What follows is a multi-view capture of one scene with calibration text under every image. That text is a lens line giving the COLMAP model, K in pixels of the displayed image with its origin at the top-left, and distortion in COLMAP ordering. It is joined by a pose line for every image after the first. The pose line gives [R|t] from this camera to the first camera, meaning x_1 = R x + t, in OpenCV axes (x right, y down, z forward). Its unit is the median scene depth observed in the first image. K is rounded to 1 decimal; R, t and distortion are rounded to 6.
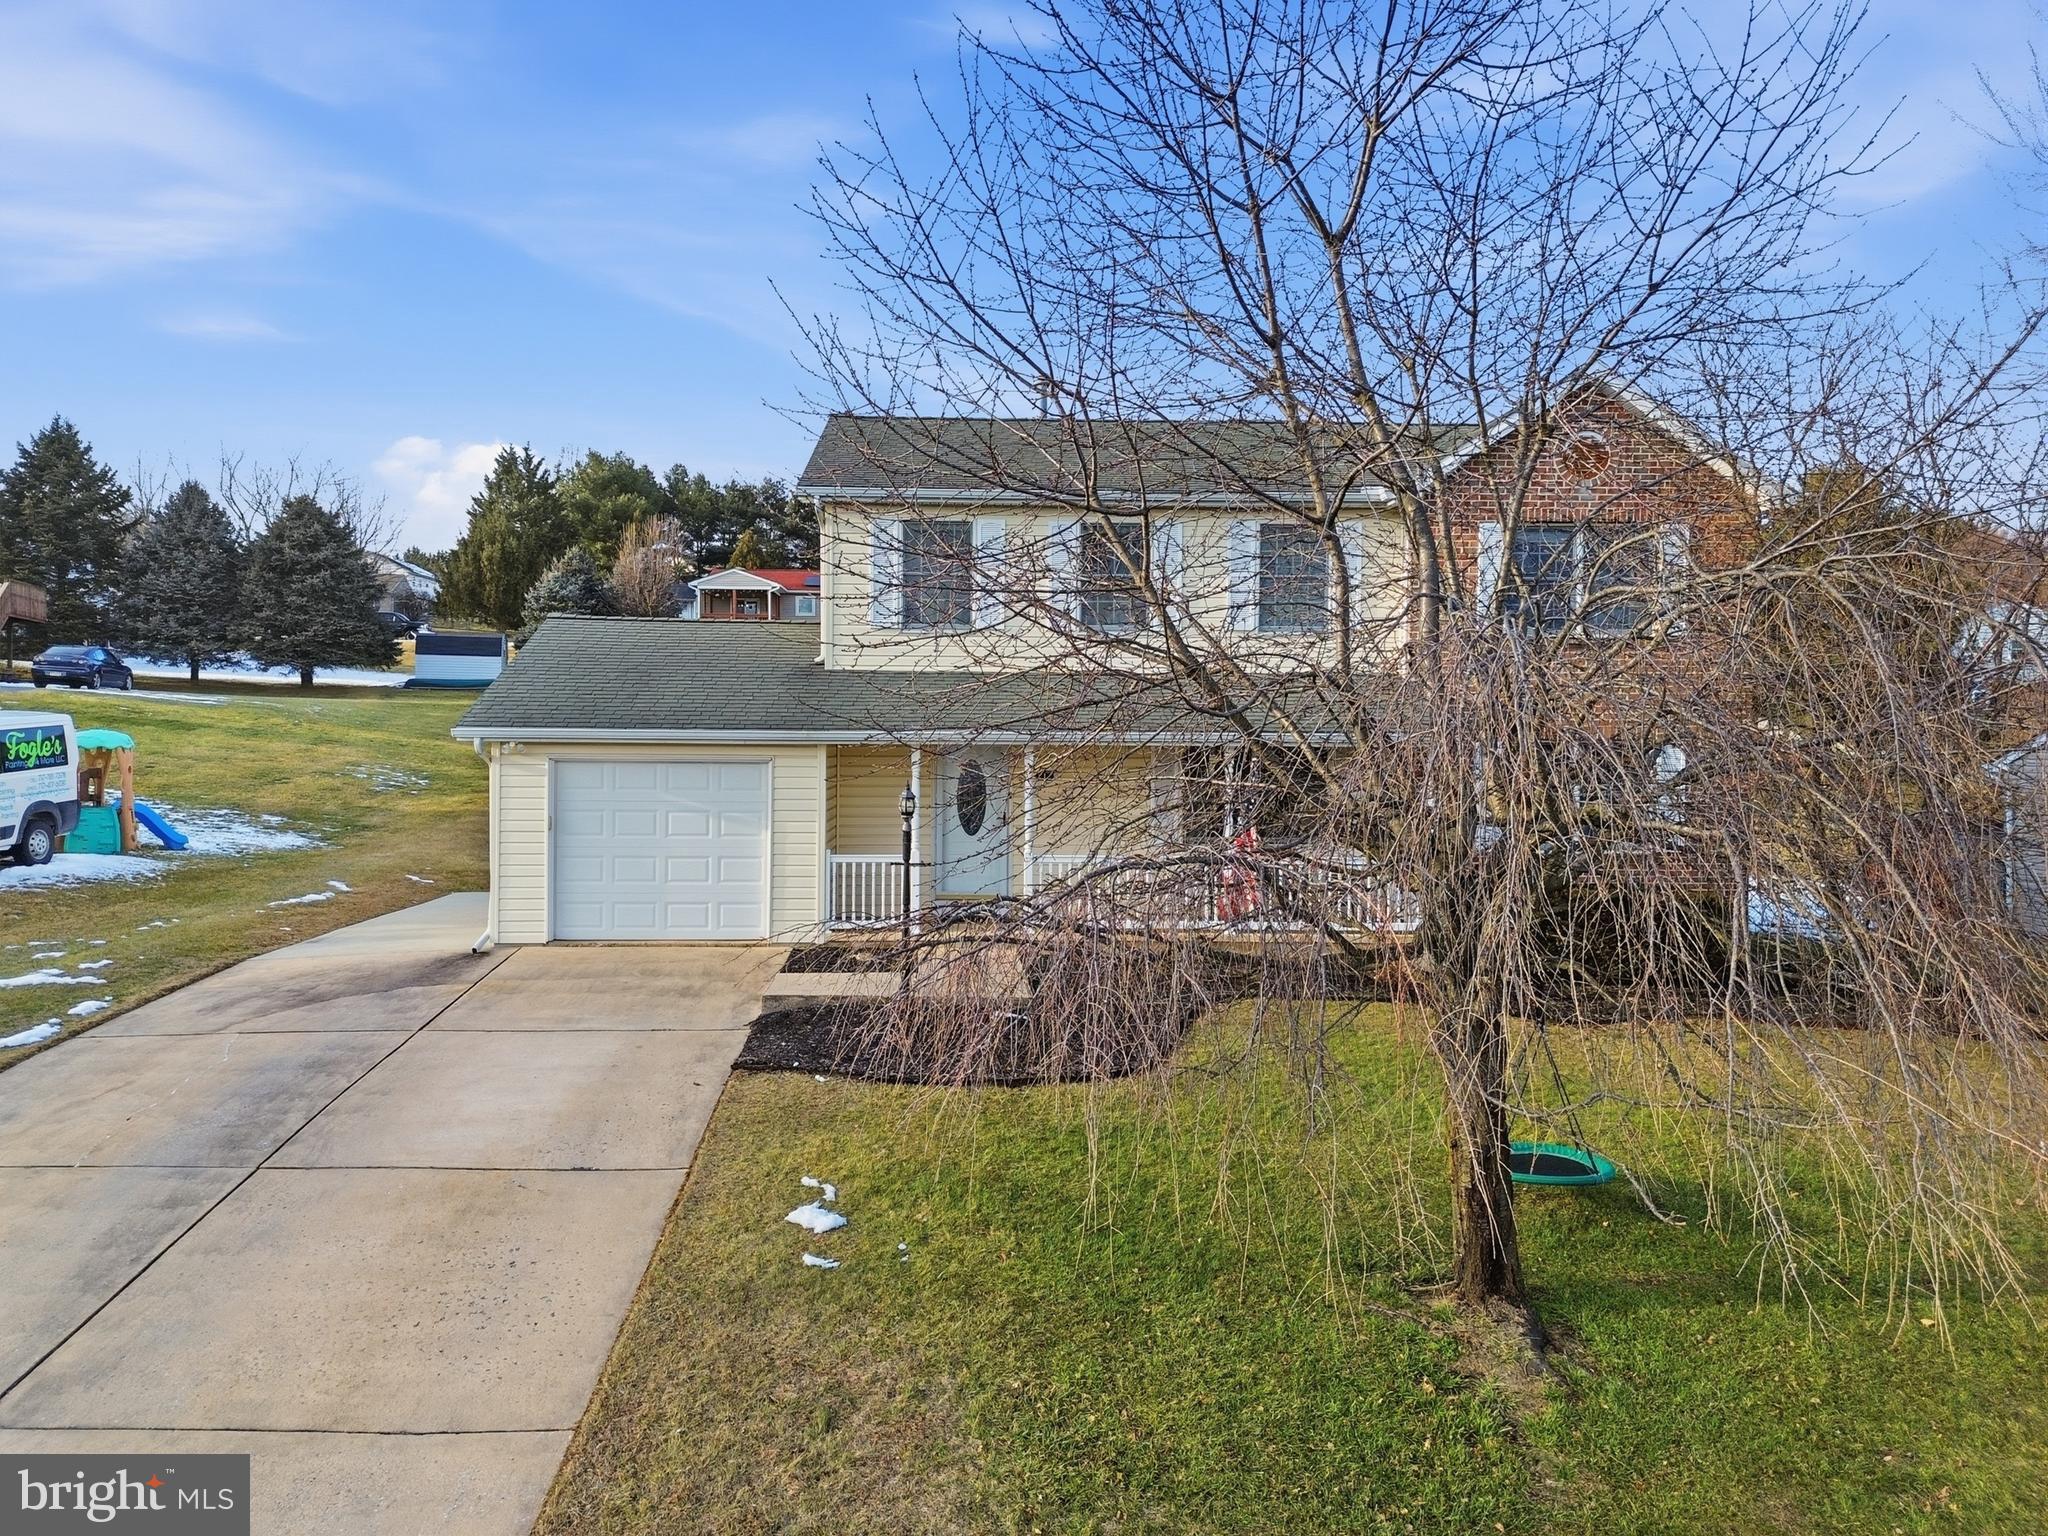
lens RADIAL K [[1448.6, 0, 1022.9], [0, 1448.6, 775.6], [0, 0, 1]] dist [0.076365, -0.066950]
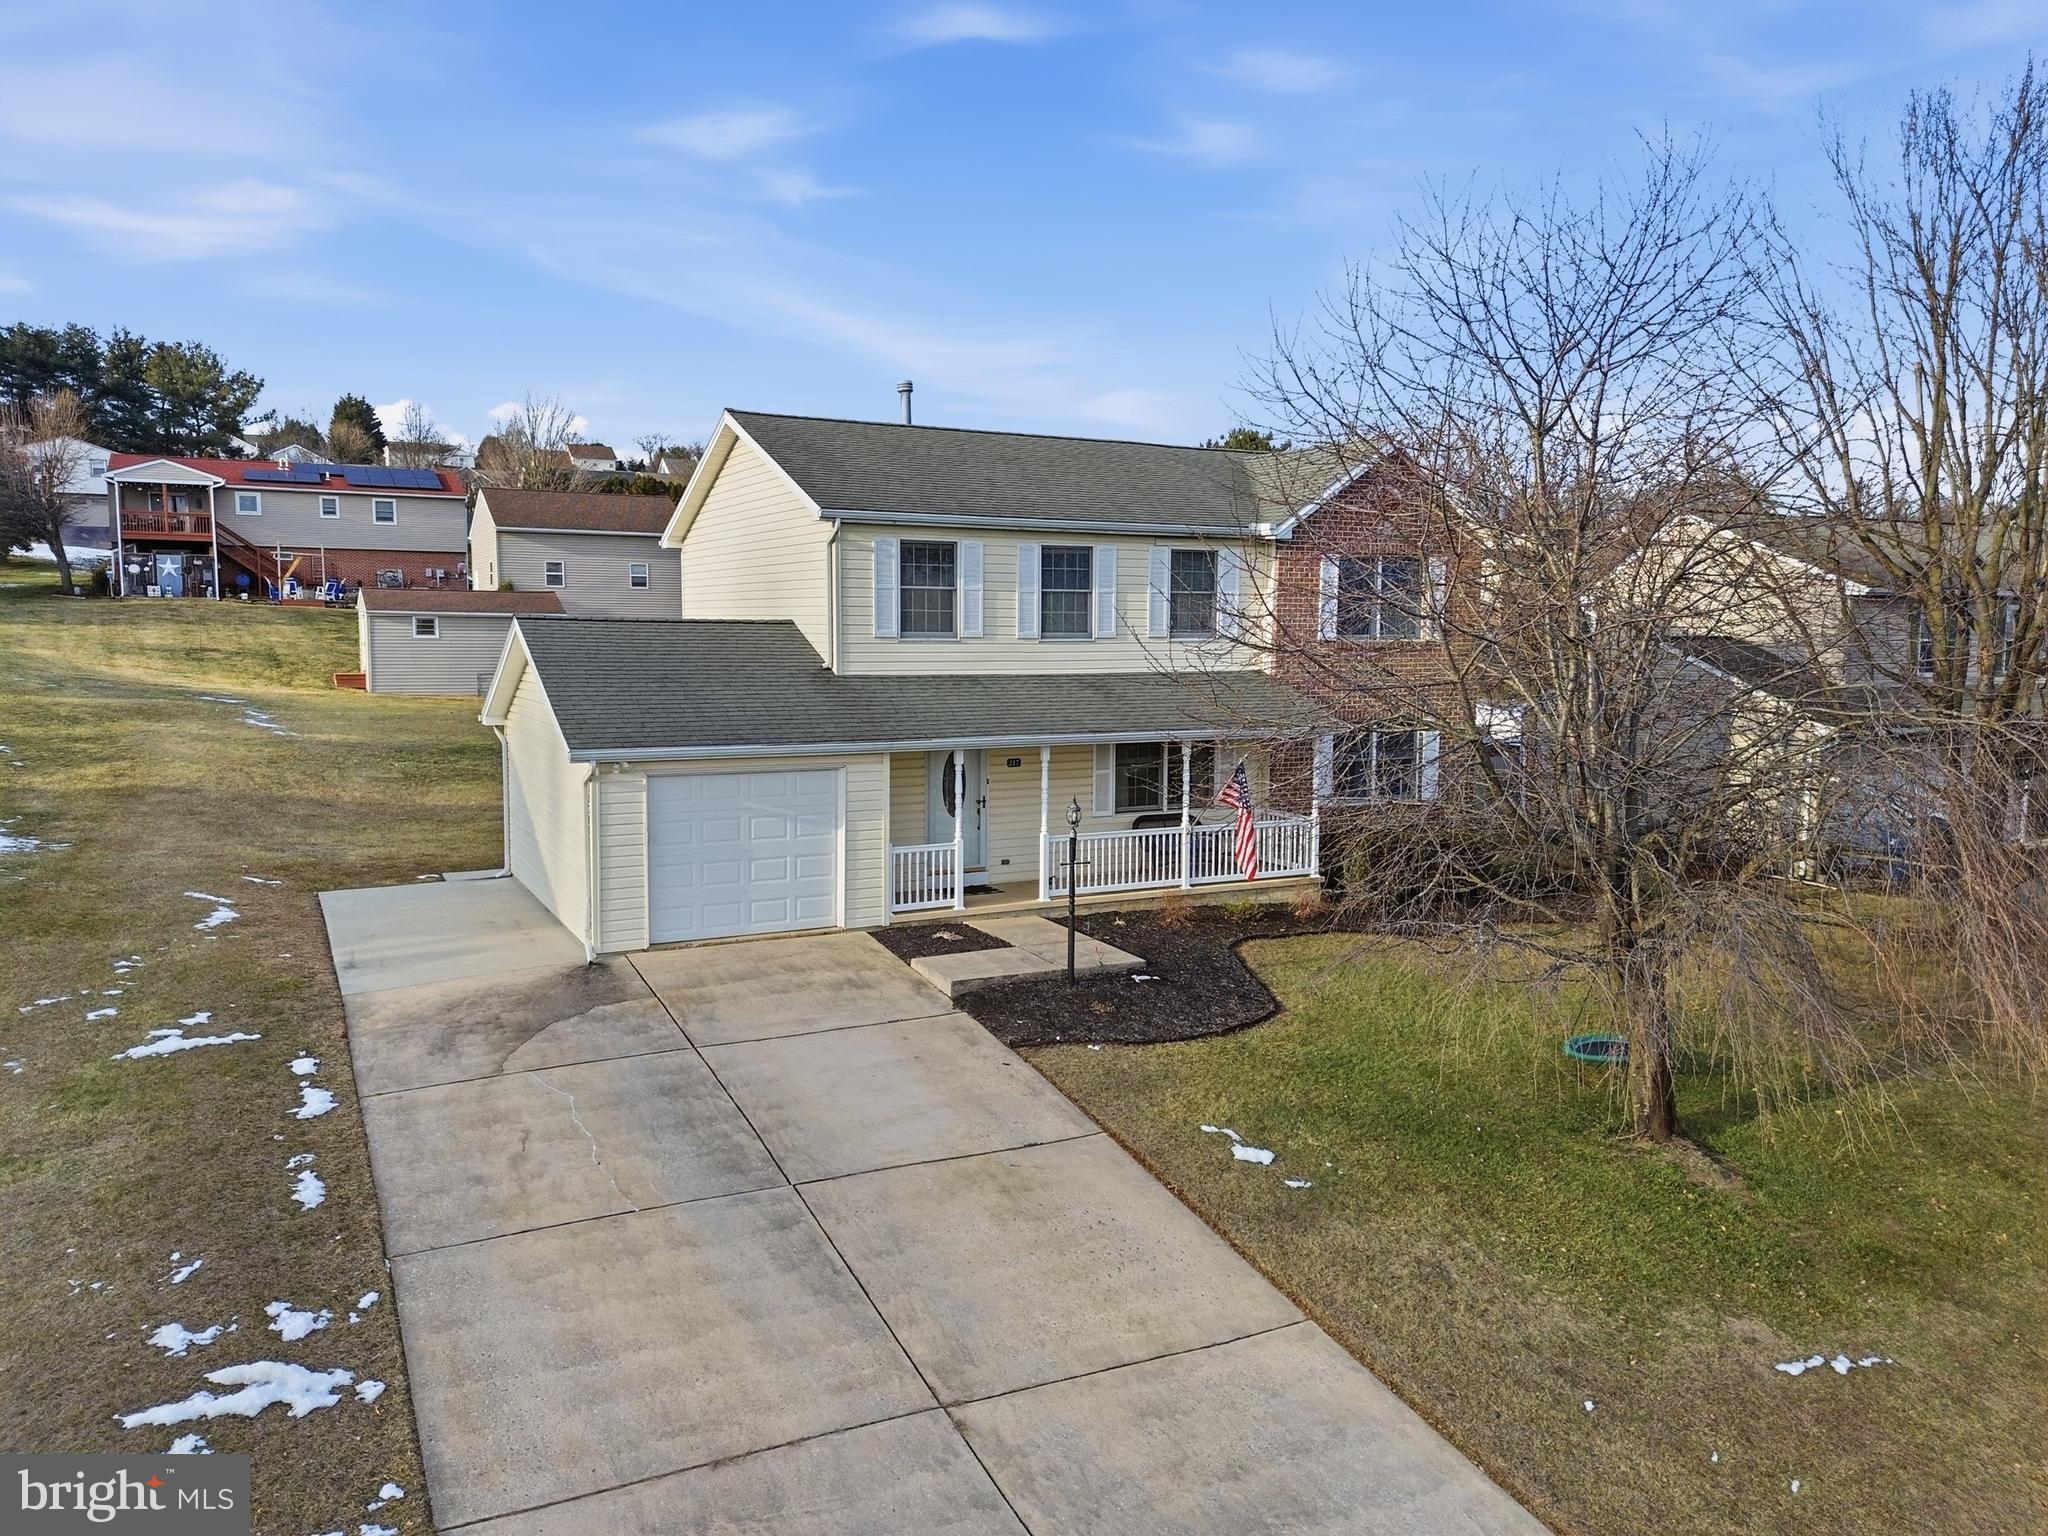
lens RADIAL K [[1448.6, 0, 1008.1], [0, 1448.6, 754.9], [0, 0, 1]] dist [0.076365, -0.066950]
pose [[0.904851, -0.042305, 0.423621, -0.684285], [0.013435, 0.997392, 0.070908, -0.125497], [-0.425516, -0.058470, 0.903060, -0.080160]]
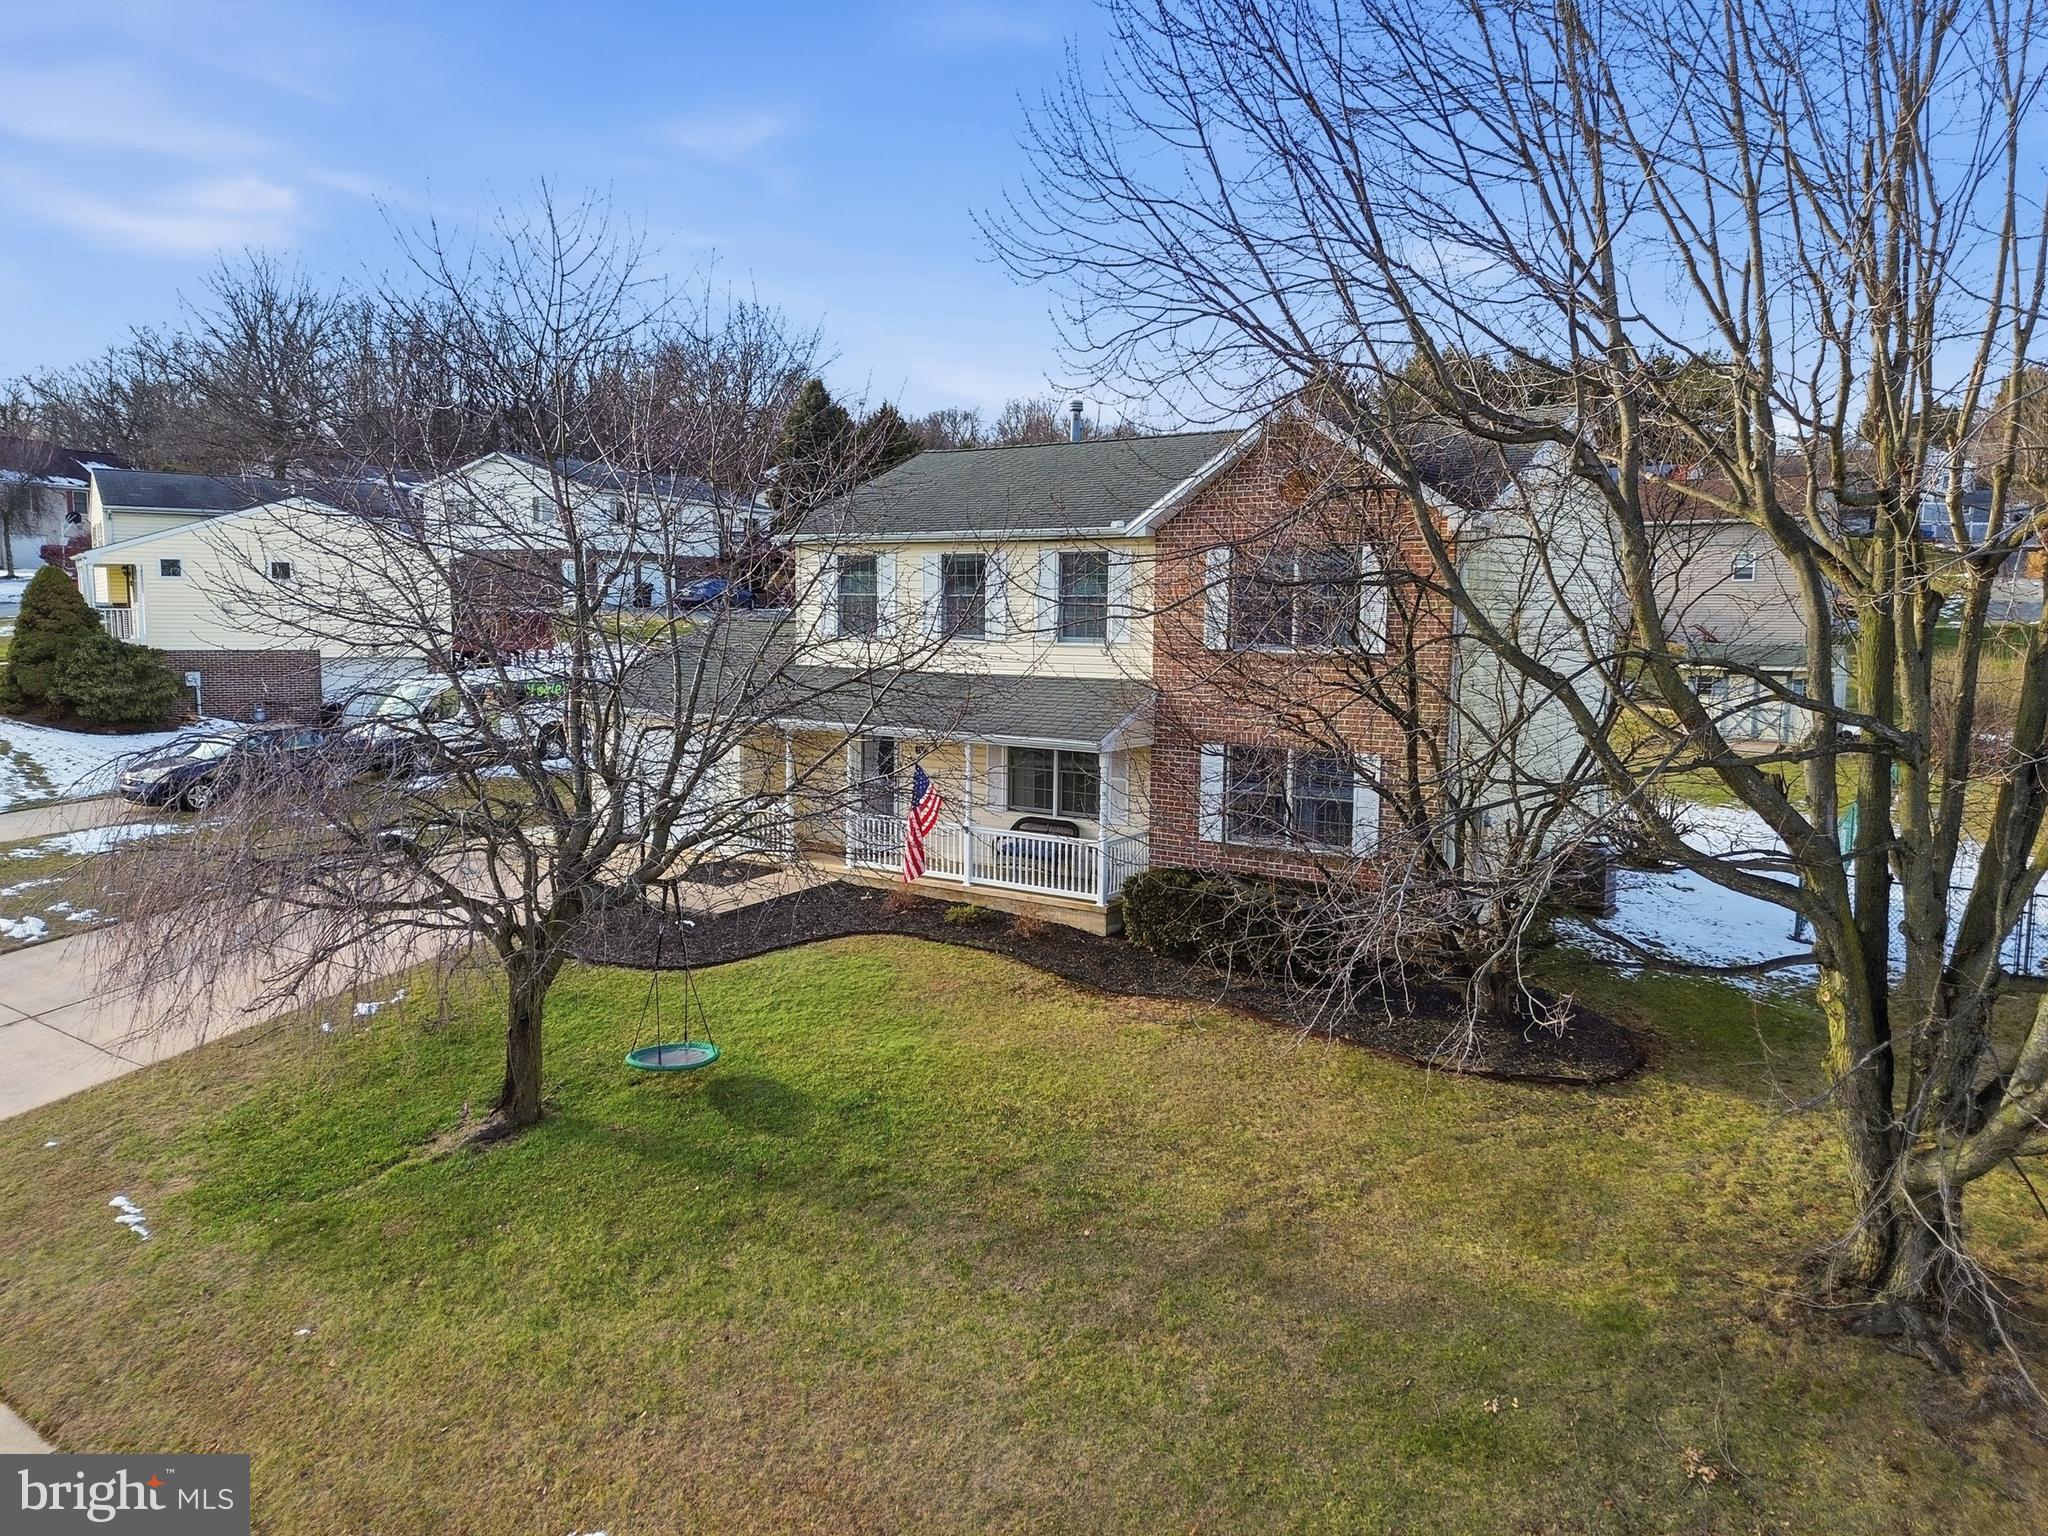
lens RADIAL K [[1448.6, 0, 1018.8], [0, 1448.6, 774.0], [0, 0, 1]] dist [0.076365, -0.066950]
pose [[0.791047, 0.070664, -0.607660, 1.242586], [-0.034262, 0.996865, 0.071322, -0.105666], [0.610795, -0.035600, 0.790988, 0.028136]]
